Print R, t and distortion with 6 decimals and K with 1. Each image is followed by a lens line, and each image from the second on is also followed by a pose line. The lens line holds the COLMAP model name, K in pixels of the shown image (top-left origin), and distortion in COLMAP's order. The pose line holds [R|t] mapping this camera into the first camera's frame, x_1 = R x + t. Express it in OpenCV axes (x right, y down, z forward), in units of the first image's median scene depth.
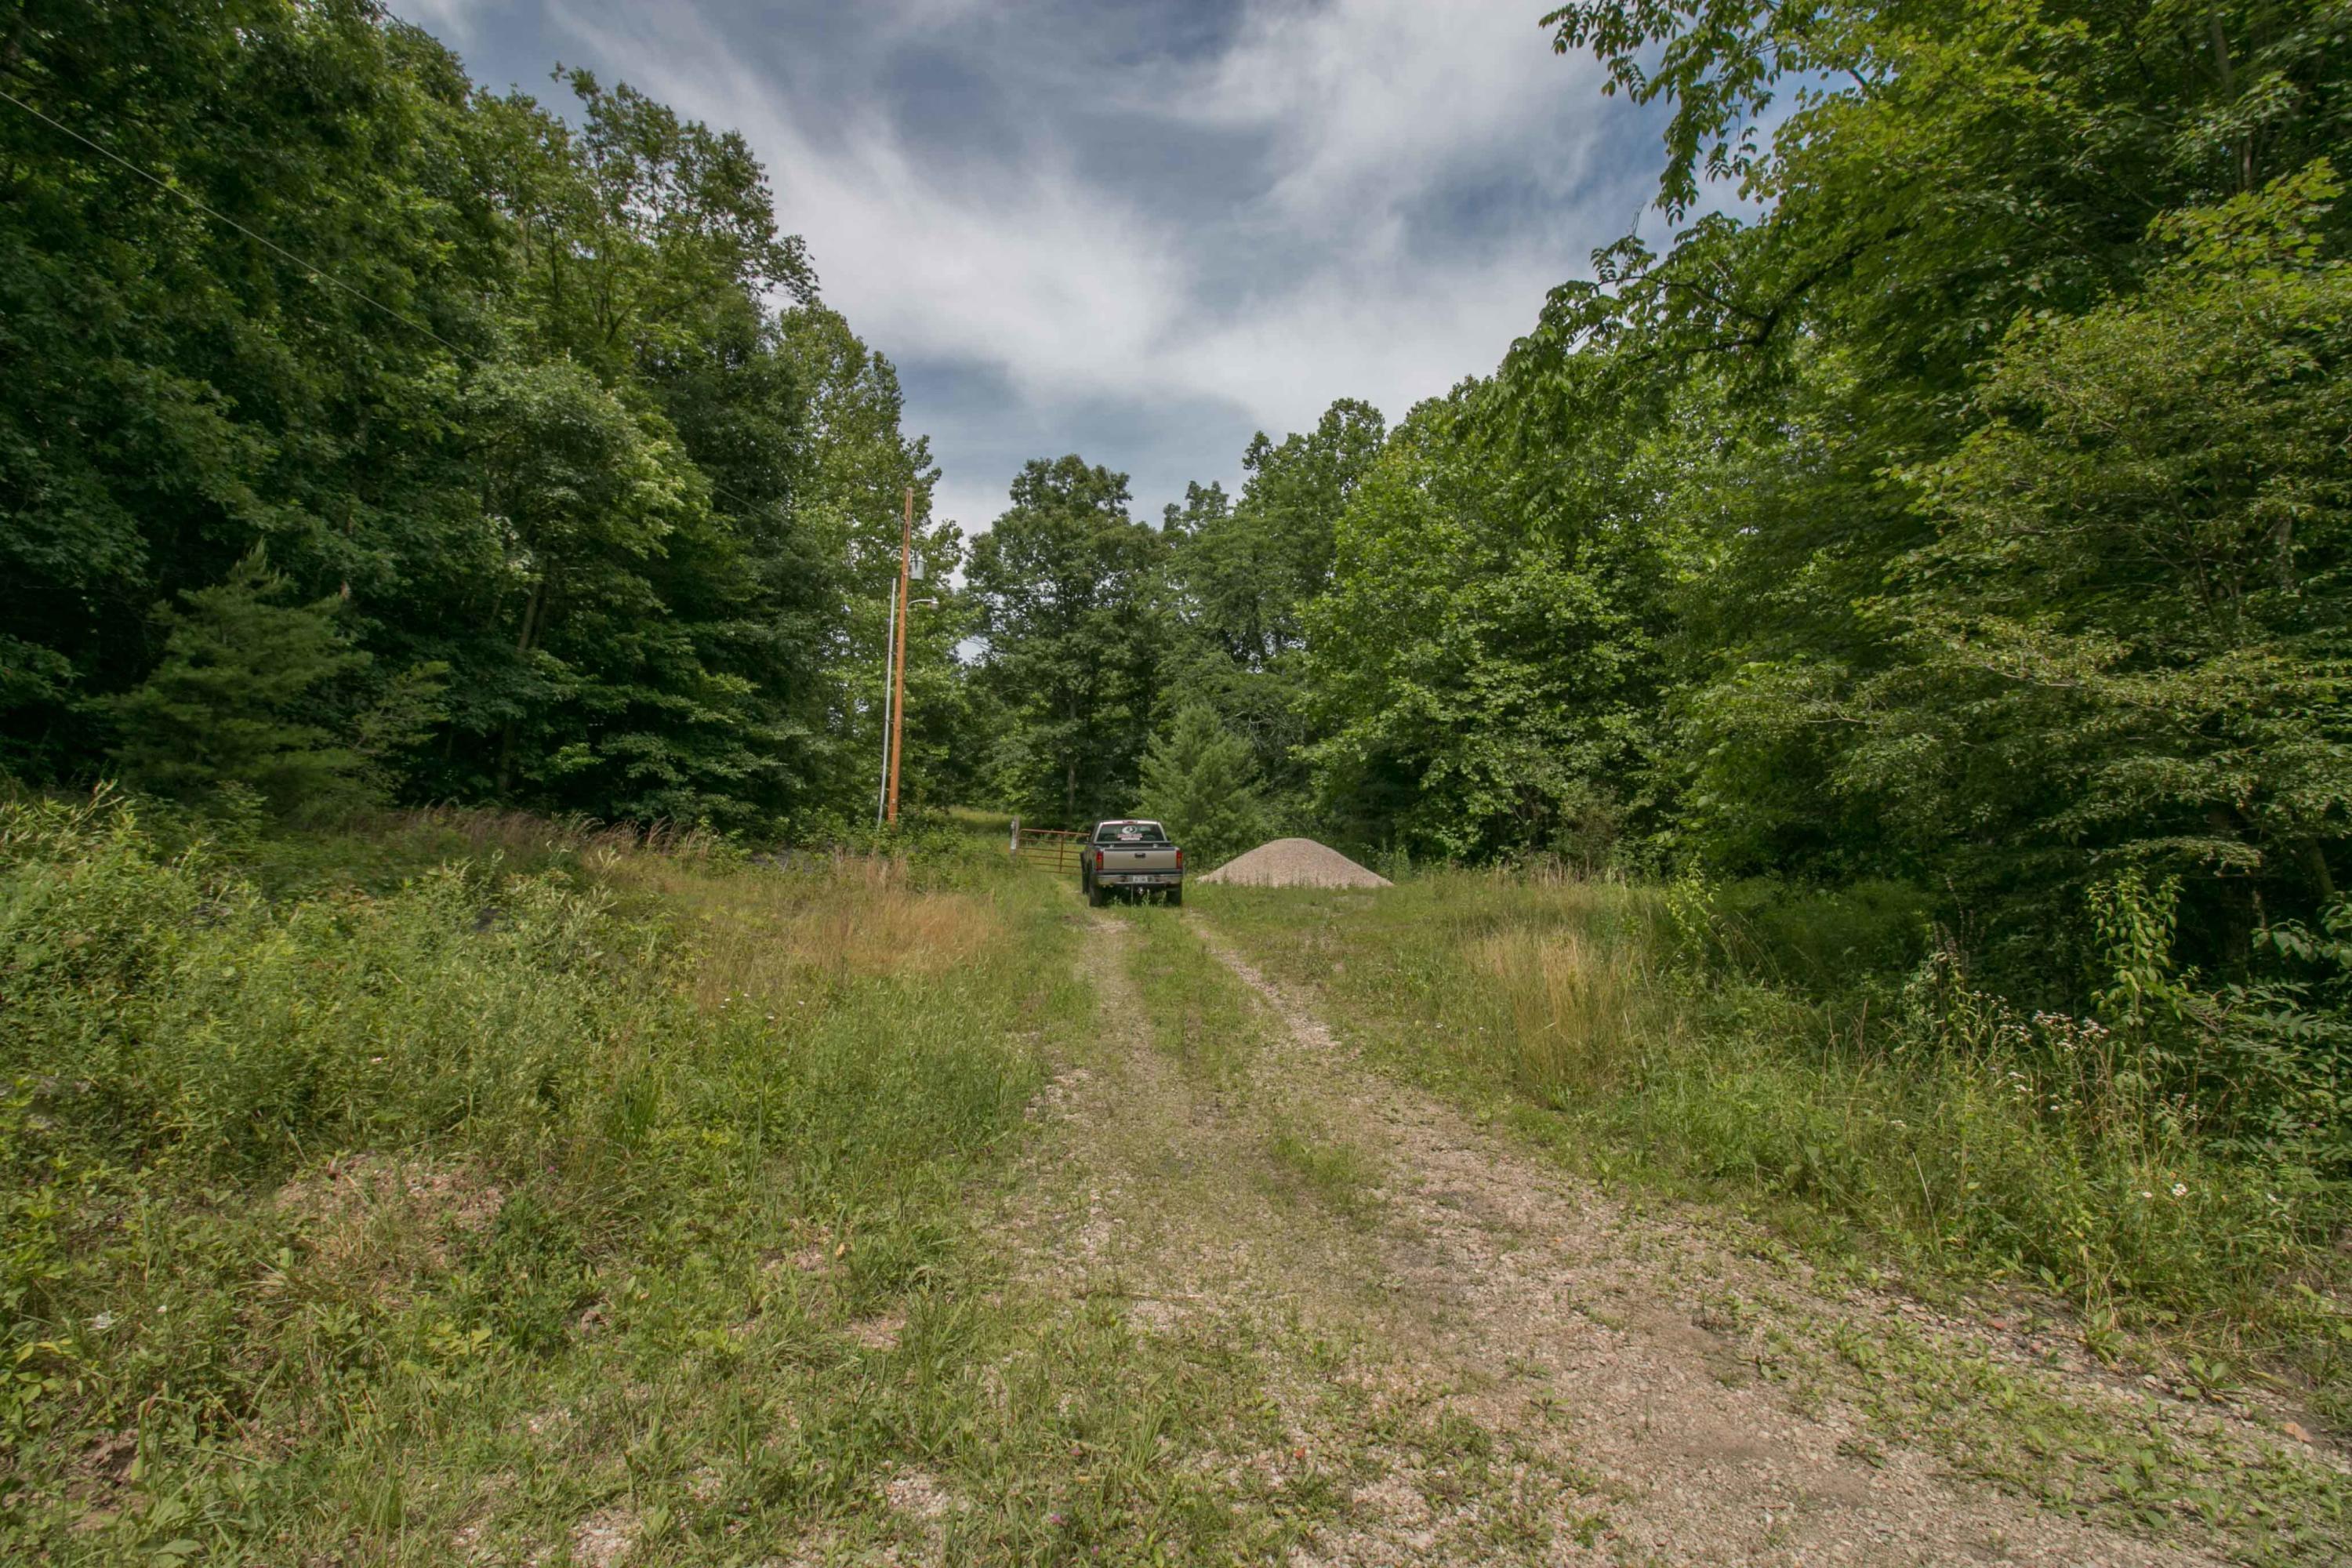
lens RADIAL K [[1085.3, 0, 1176.0], [0, 1085.3, 784.0], [0, 0, 1]] dist [0.000112, -0.000004]
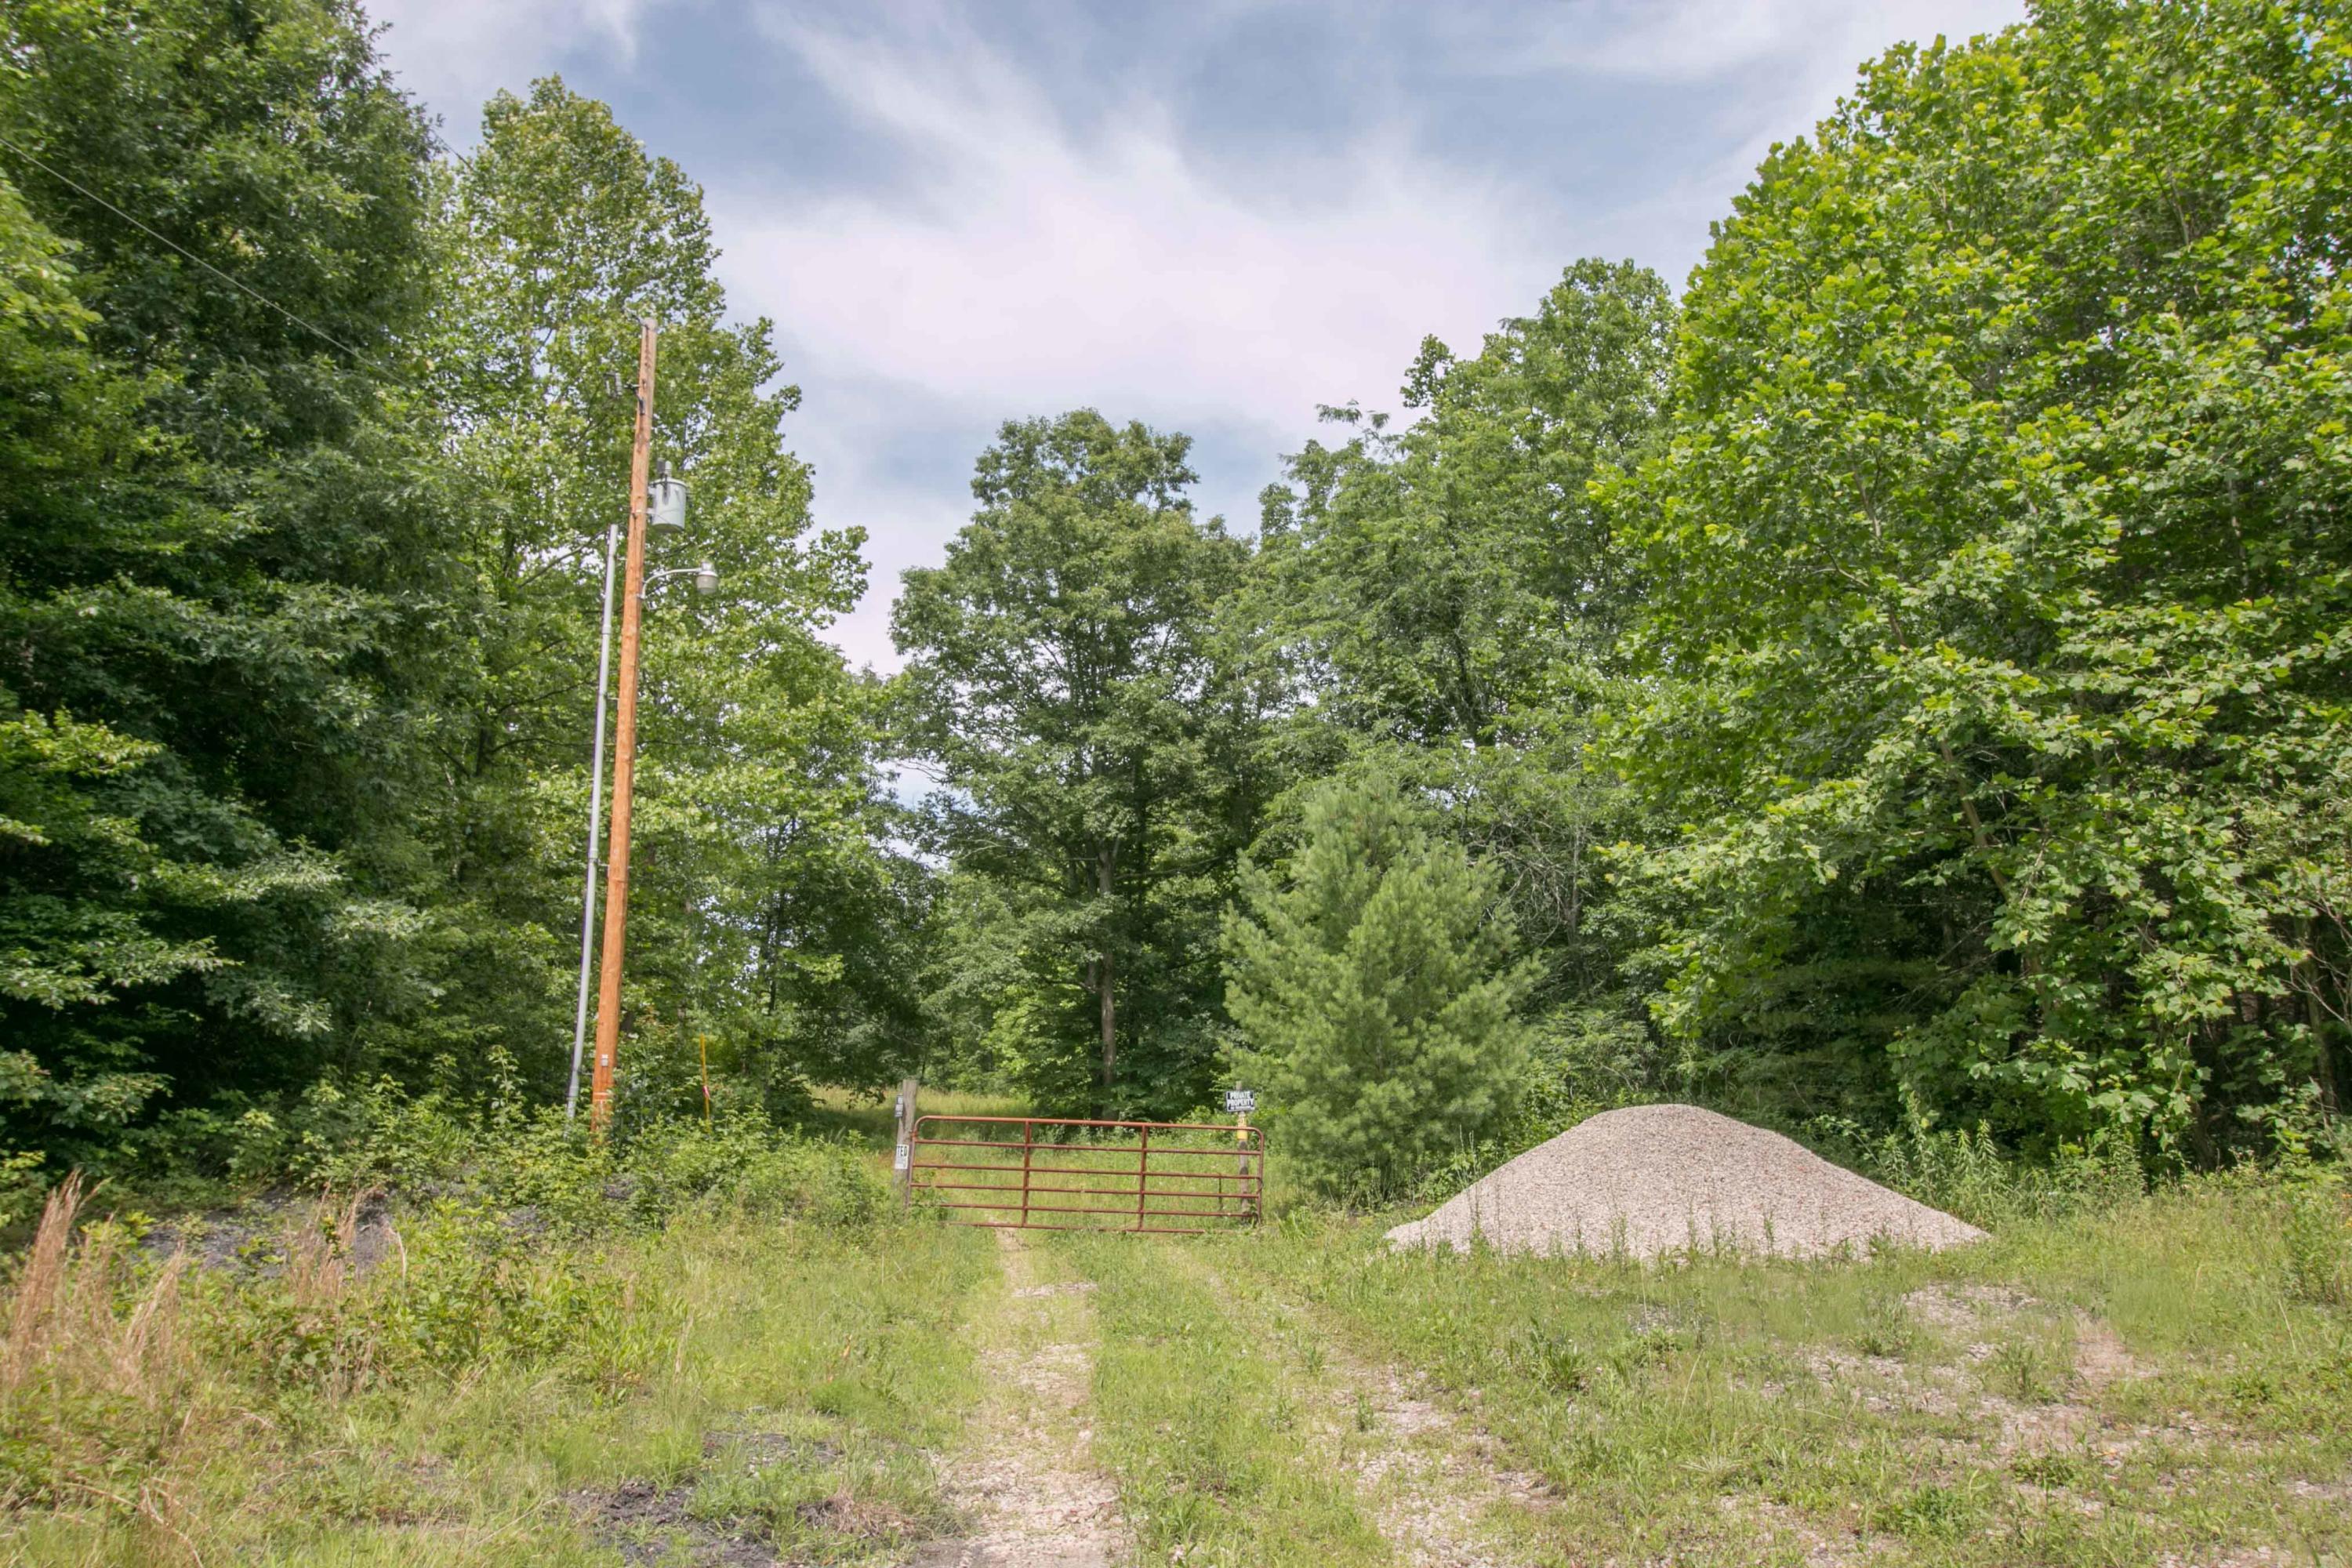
lens RADIAL K [[1741.2, 0, 1182.6], [0, 1741.2, 710.8], [0, 0, 1]] dist [0.029967, -0.000377]
pose [[0.996089, -0.060733, -0.064168, -0.000056], [0.047580, 0.980704, -0.189619, 0.011507], [0.074446, 0.185825, 0.979759, 0.188750]]
